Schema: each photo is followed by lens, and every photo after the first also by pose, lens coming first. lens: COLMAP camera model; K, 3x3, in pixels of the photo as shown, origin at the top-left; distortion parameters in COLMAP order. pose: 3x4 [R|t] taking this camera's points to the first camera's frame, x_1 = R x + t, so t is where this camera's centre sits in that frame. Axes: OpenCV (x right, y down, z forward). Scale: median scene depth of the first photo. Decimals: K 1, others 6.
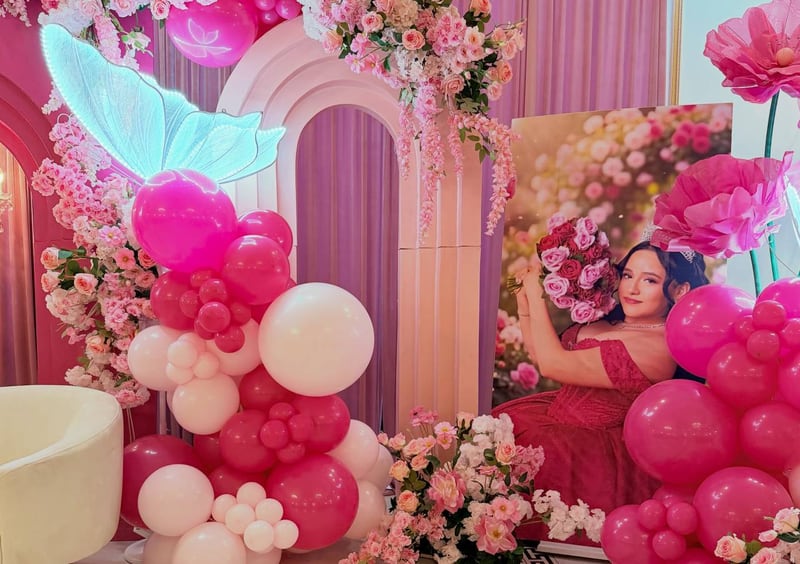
lens RADIAL K [[760.8, 0, 399.1], [0, 760.8, 350.9], [0, 0, 1]] dist [0.167162, -0.350944]
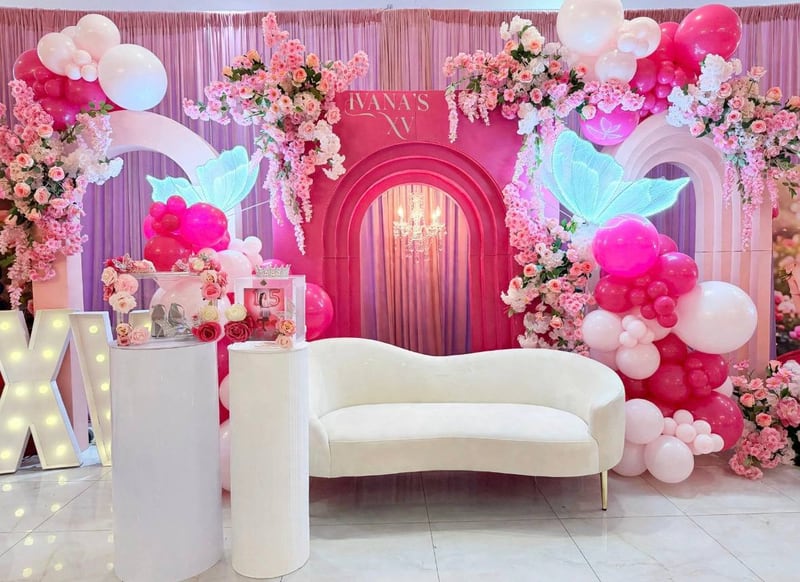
lens RADIAL K [[549.1, 0, 400.0], [0, 549.1, 291.0], [0, 0, 1]] dist [0.072887, -0.096201]
pose [[0.998789, -0.025066, -0.042341, -0.655040], [0.024176, 0.999479, -0.021393, -0.056008], [0.042856, 0.020344, 0.998874, -0.153033]]
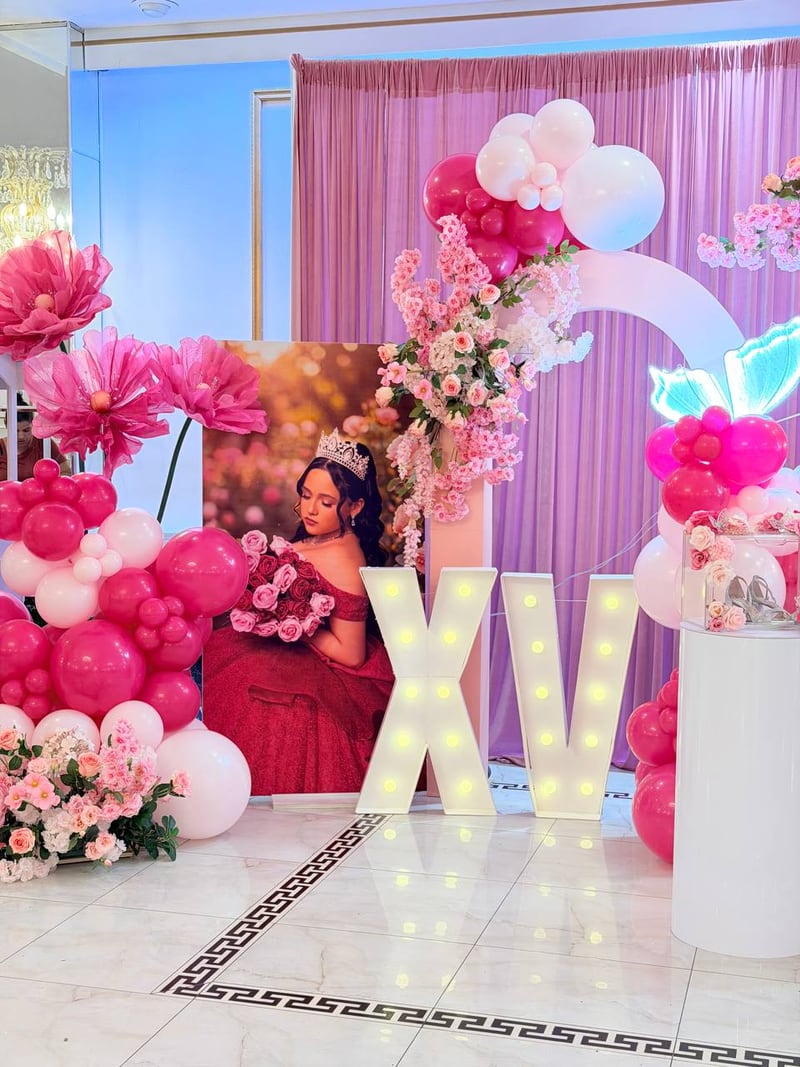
lens RADIAL K [[1475.2, 0, 400.0], [0, 1475.2, 533.5], [0, 0, 1]] dist [0.212243, -0.461811]
pose [[0.942623, 0.018318, -0.333356, -0.856341], [-0.022597, 0.999704, -0.008965, -0.084326], [0.333093, 0.015983, 0.942758, -0.925034]]
